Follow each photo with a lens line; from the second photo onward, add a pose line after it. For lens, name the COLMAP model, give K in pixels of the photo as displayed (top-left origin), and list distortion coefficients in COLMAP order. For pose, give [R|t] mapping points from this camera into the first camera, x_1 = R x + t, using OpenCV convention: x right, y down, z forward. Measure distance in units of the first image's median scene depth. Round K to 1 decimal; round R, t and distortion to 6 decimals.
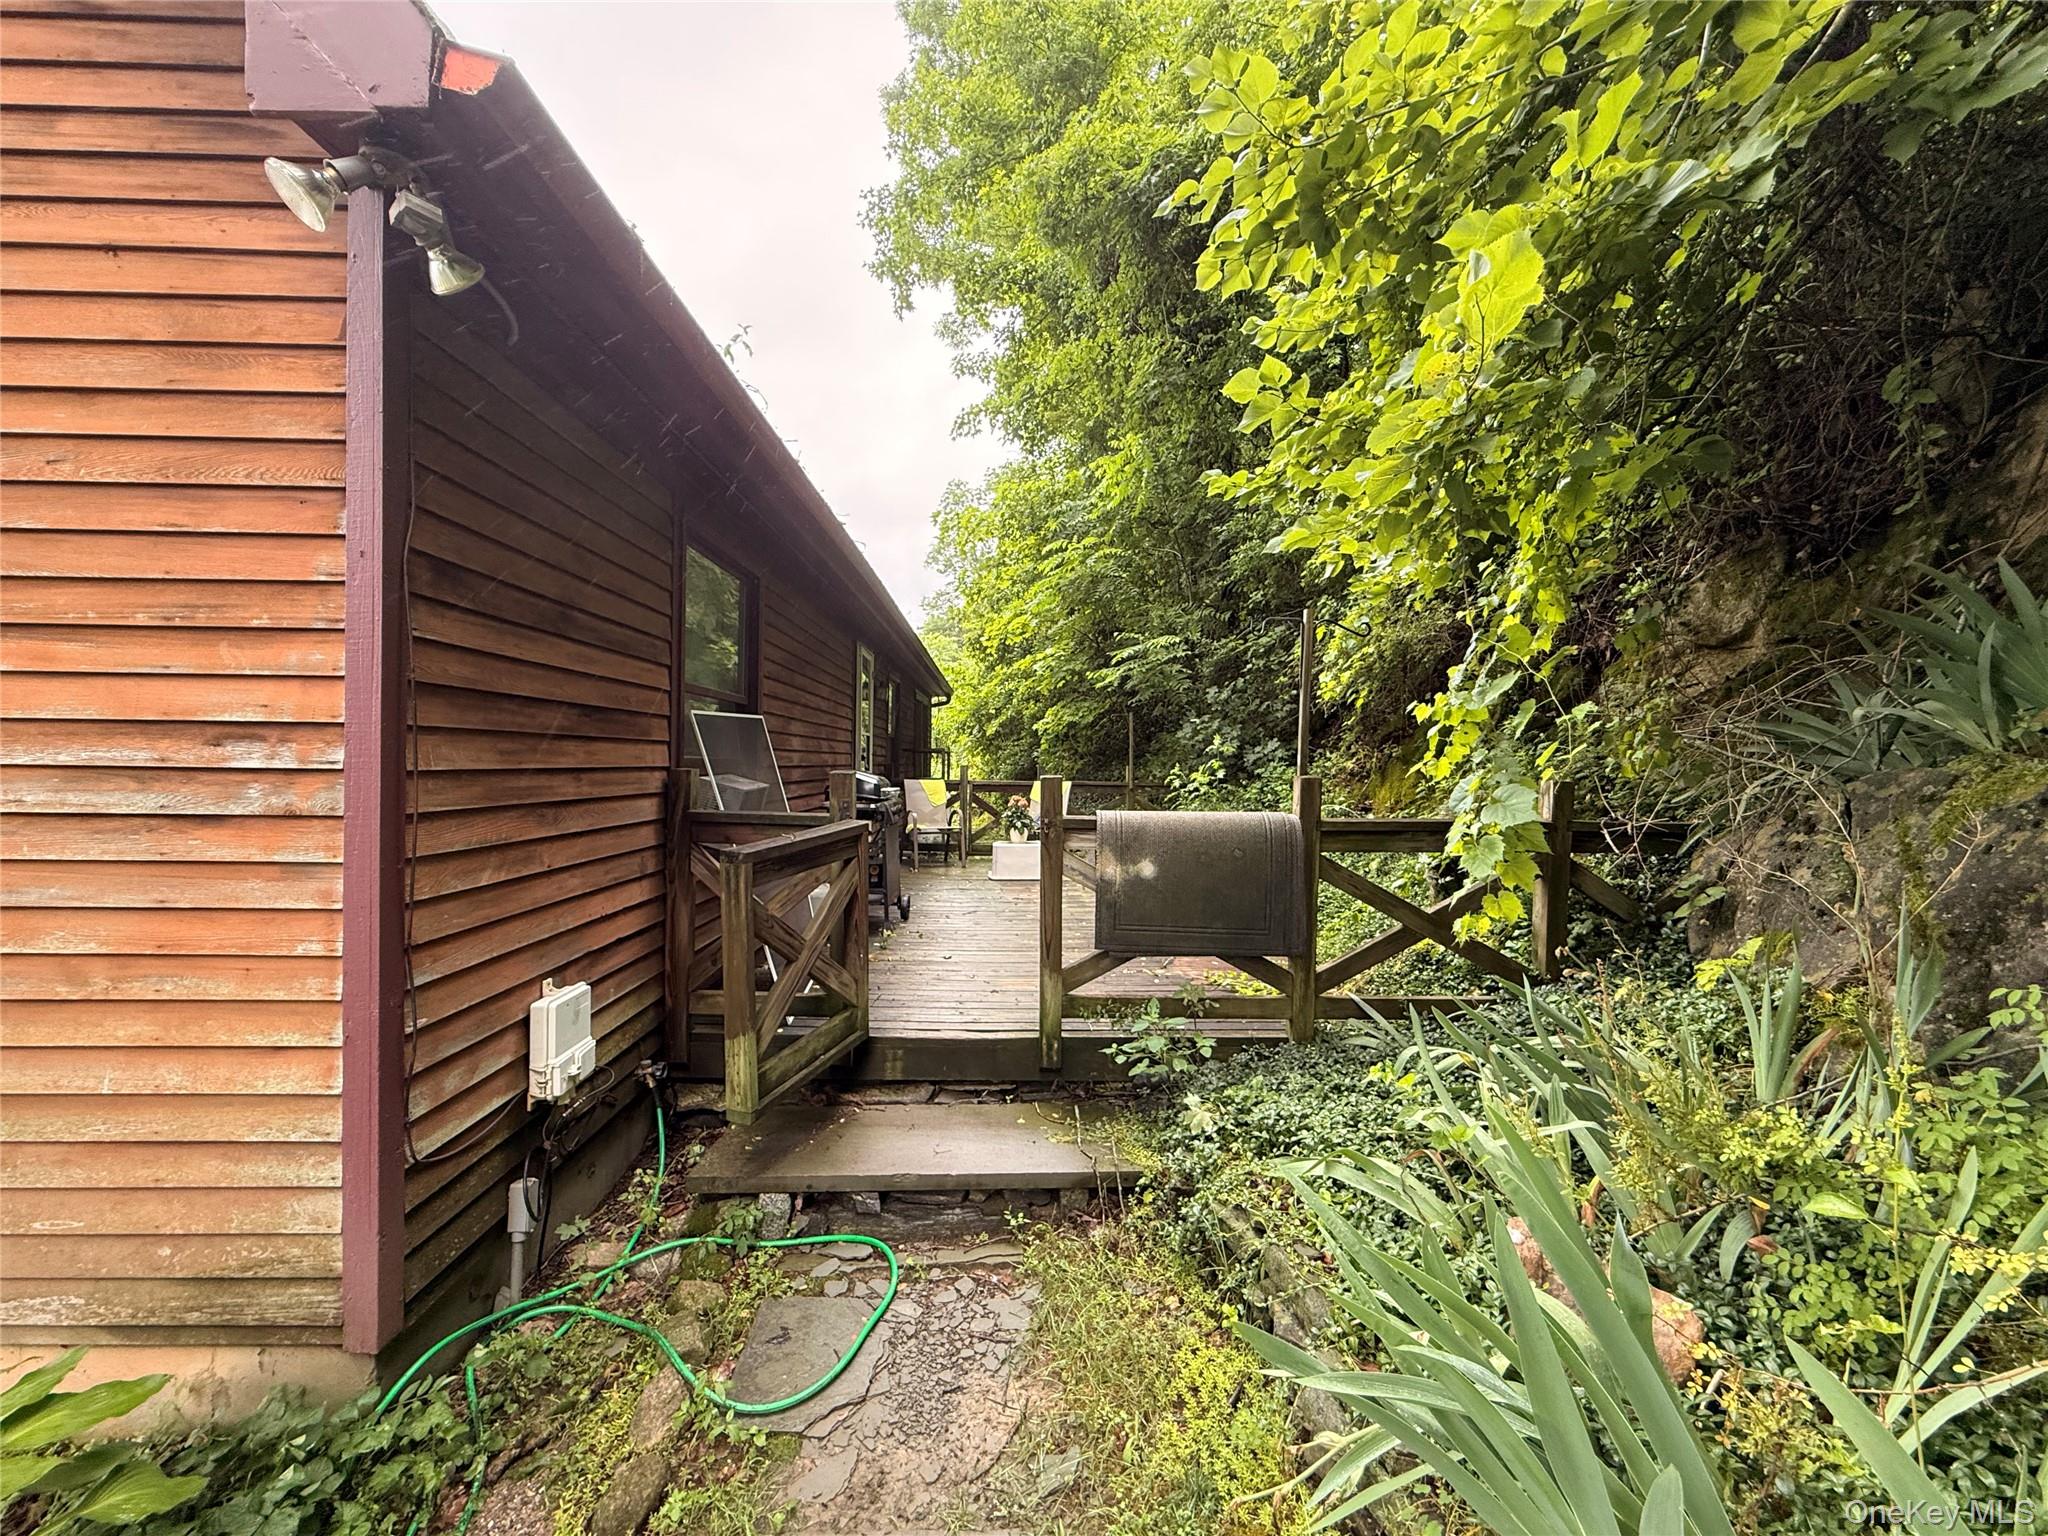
lens RADIAL K [[824.3, 0, 1031.8], [0, 824.3, 767.8], [0, 0, 1]] dist [-0.000074, 0.000007]
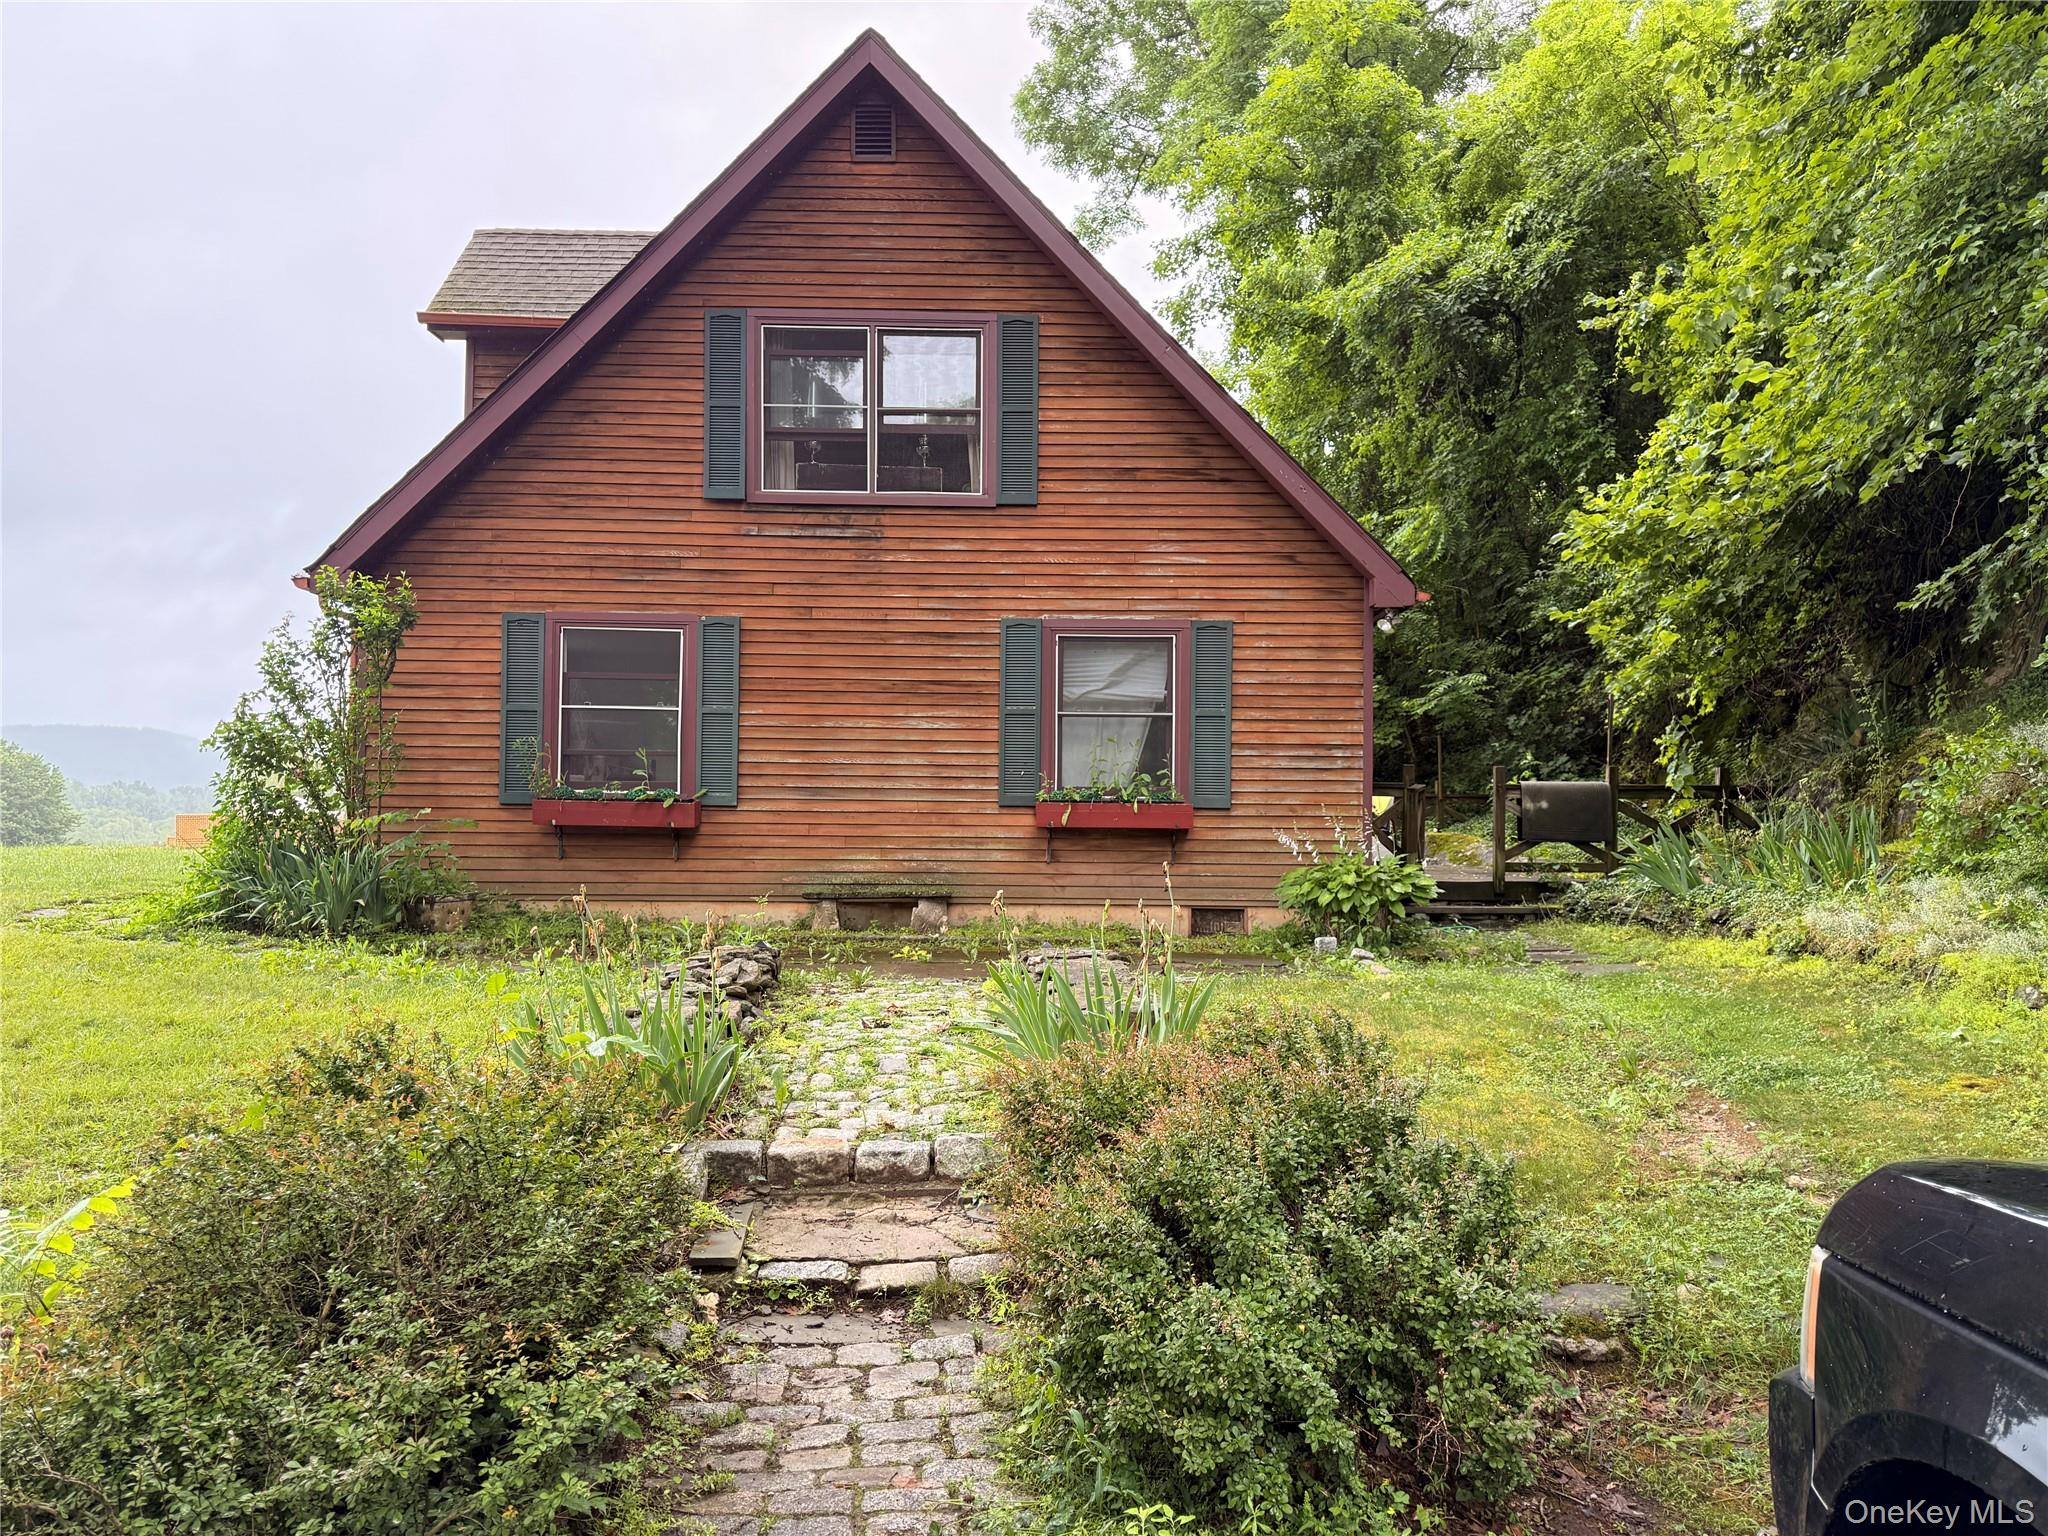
lens RADIAL K [[1412.8, 0, 1015.8], [0, 1412.8, 768.5], [0, 0, 1]] dist [0.076152, 0.001533]
pose [[0.999503, 0.001401, -0.031485, -1.268092], [-0.002443, 0.999449, -0.033097, 0.158313], [0.031421, 0.033158, 0.998956, -3.209050]]
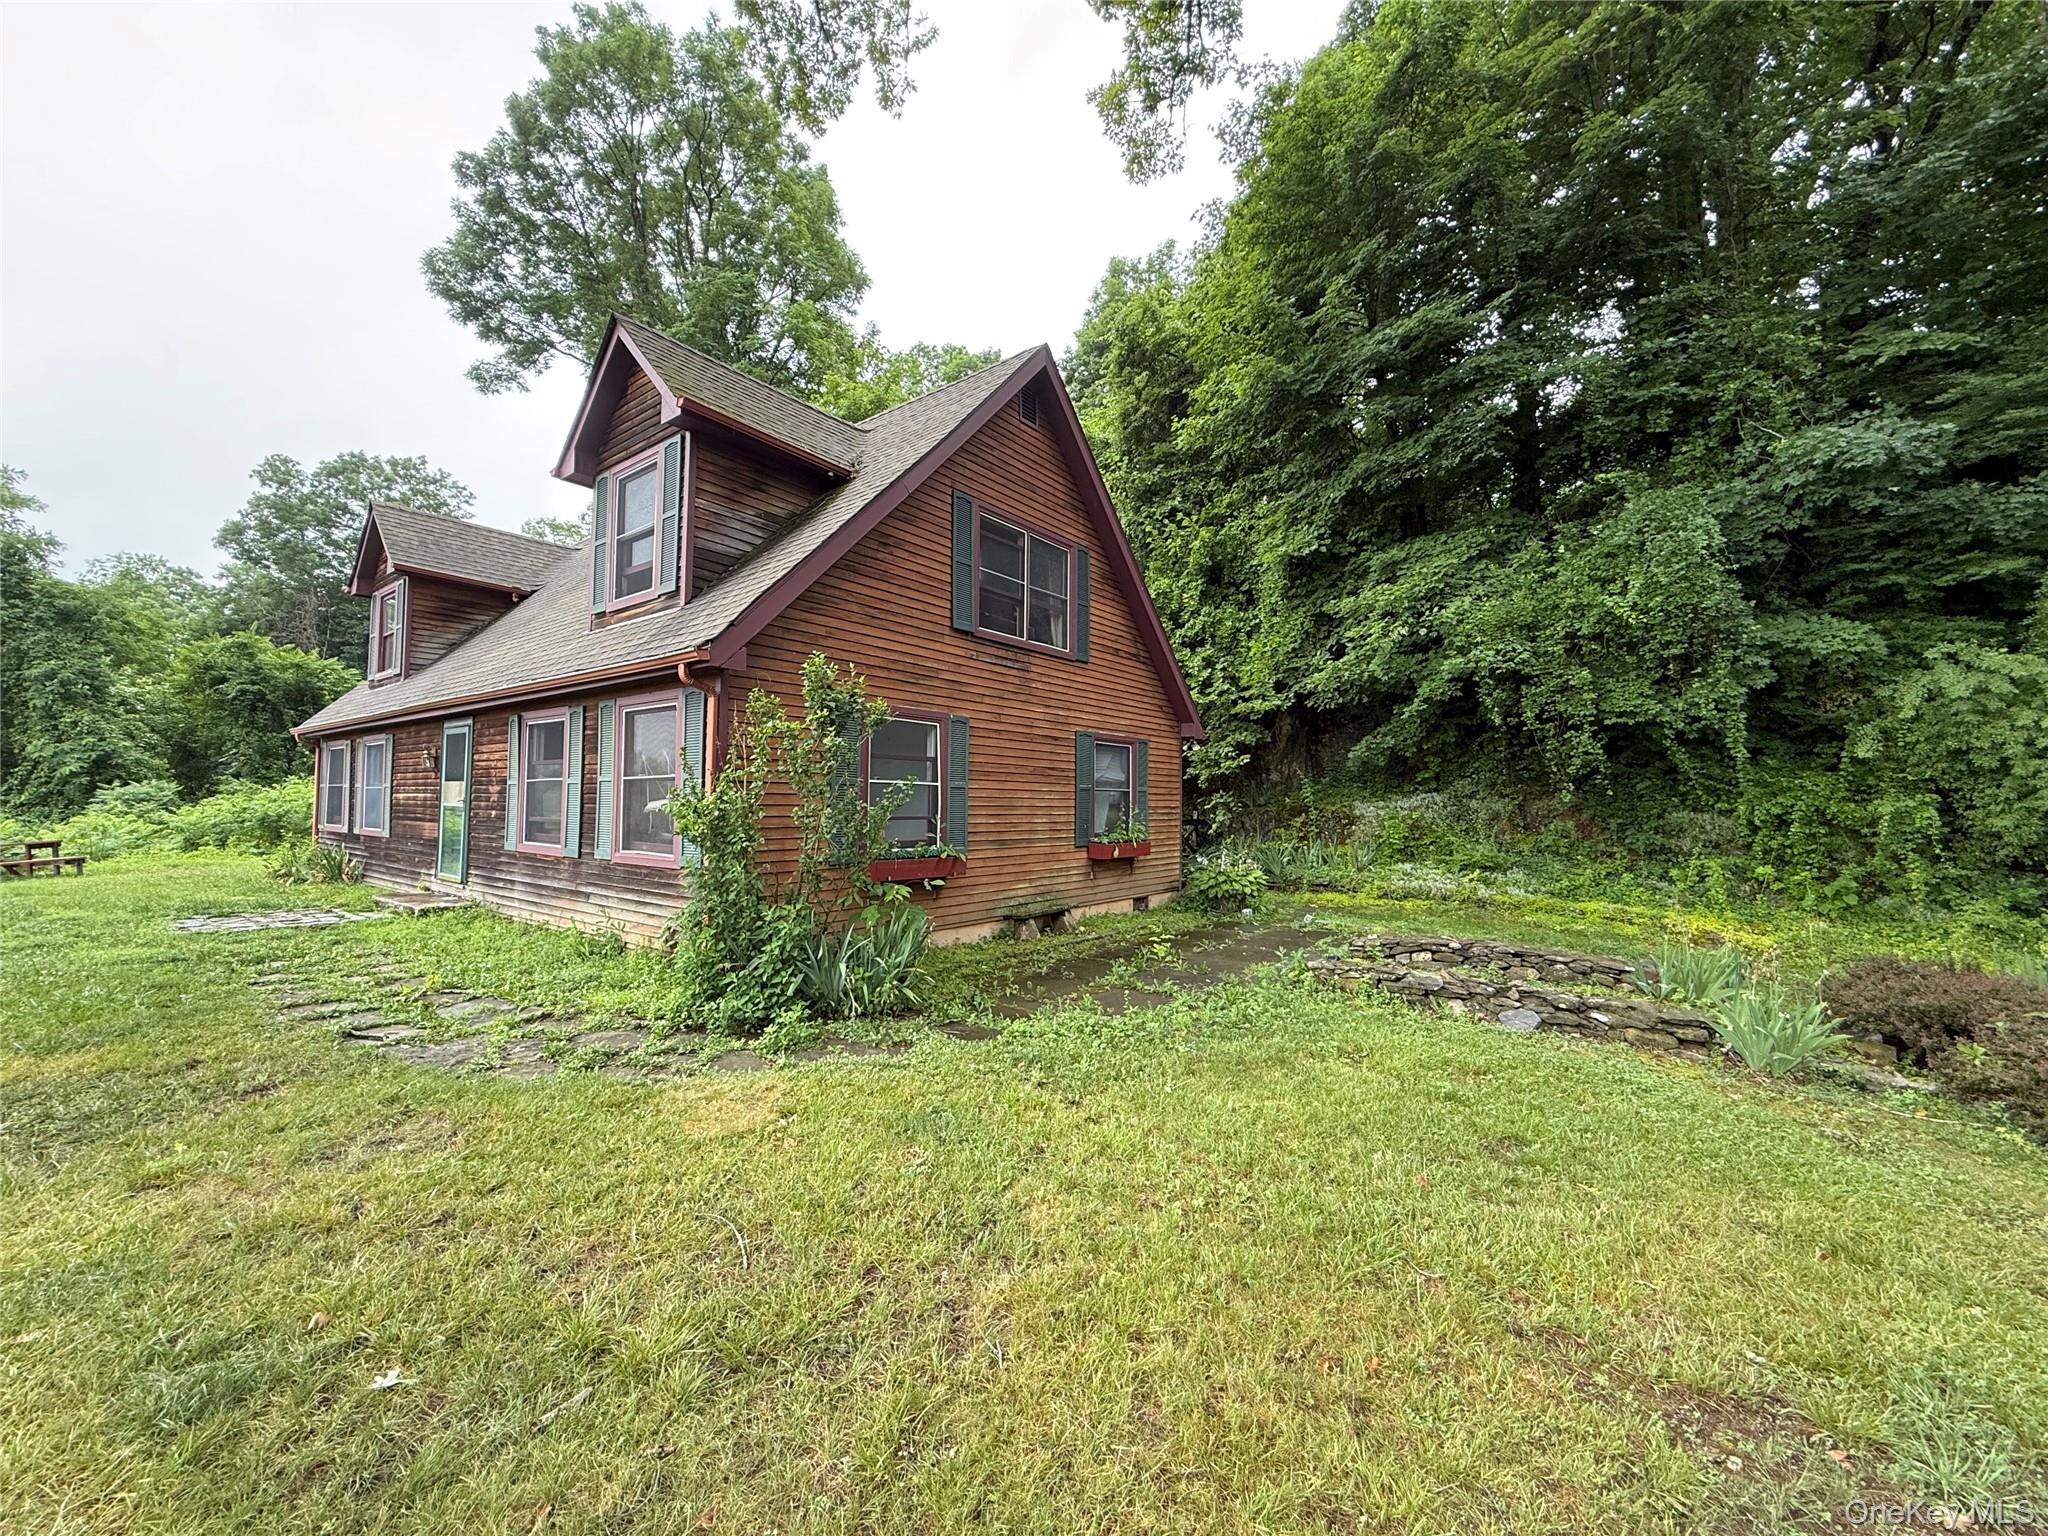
lens RADIAL K [[824.3, 0, 1023.5], [0, 824.3, 765.4], [0, 0, 1]] dist [-0.000074, 0.000007]
pose [[0.643807, 0.031275, 0.764549, -4.312463], [0.003131, 0.999048, -0.043505, -0.063639], [-0.765182, 0.030403, 0.643096, -1.539911]]
